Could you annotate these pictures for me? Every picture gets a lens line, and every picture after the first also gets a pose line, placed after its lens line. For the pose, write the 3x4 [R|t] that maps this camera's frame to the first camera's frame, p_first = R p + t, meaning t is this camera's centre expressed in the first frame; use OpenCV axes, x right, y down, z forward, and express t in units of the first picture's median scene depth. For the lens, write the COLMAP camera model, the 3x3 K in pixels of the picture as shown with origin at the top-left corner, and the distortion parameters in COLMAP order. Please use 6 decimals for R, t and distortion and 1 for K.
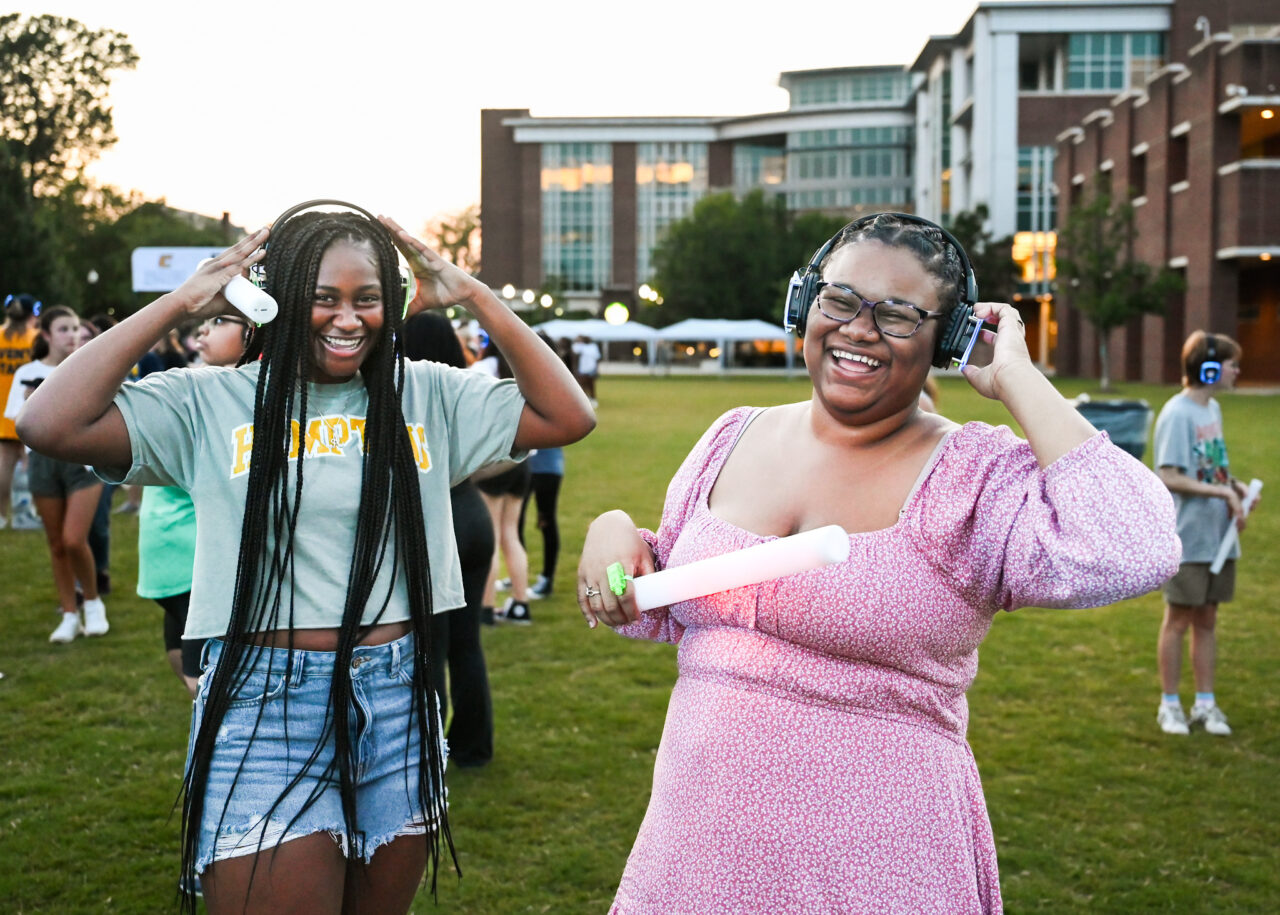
lens RADIAL K [[1370.2, 0, 668.8], [0, 1370.2, 422.3], [0, 0, 1]] dist [-0.008288, 0.015450]
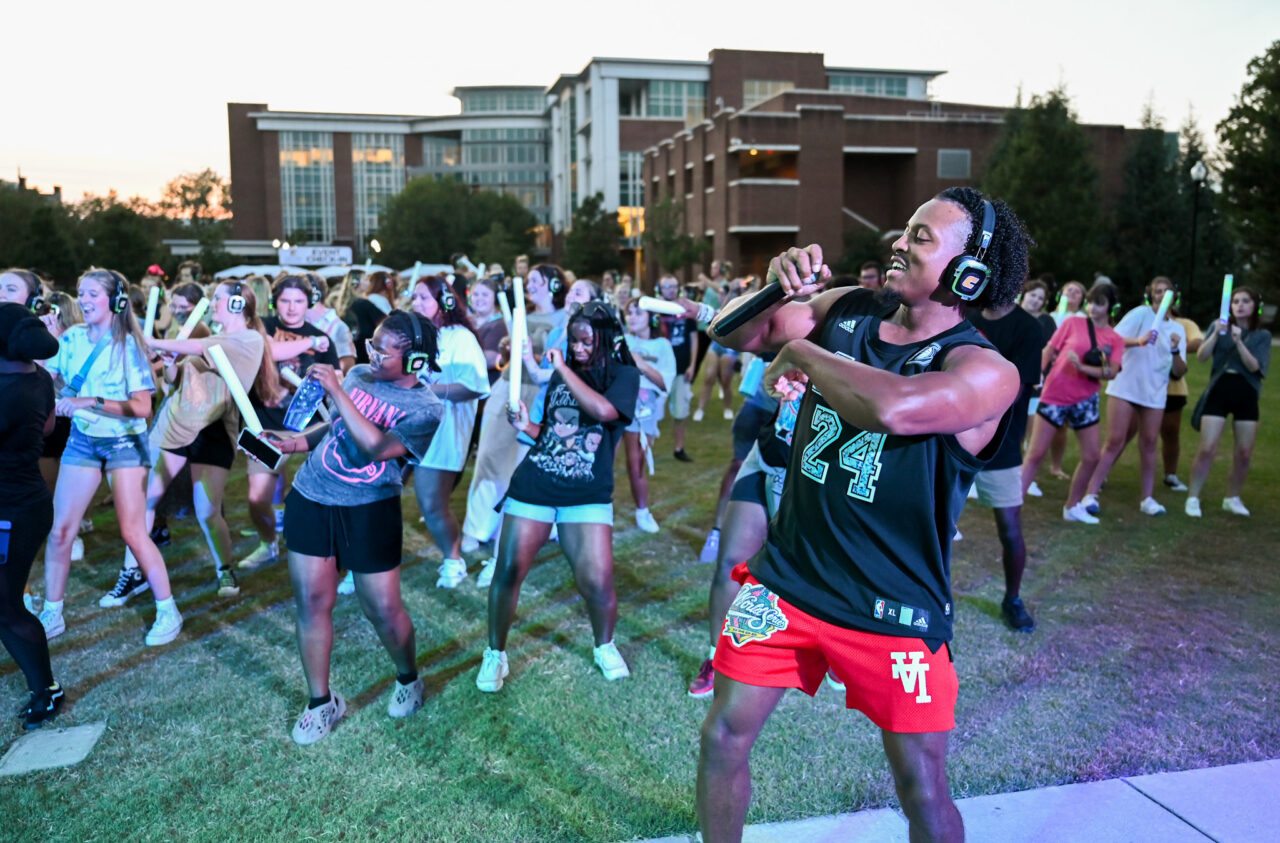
lens RADIAL K [[1081.0, 0, 648.2], [0, 1081.0, 405.9], [0, 0, 1]] dist [0.003446, 0.013470]
pose [[0.961959, -0.038095, 0.270523, -0.056324], [0.021313, 0.997677, 0.064704, 0.009277], [-0.272360, -0.056477, 0.960537, -0.203566]]
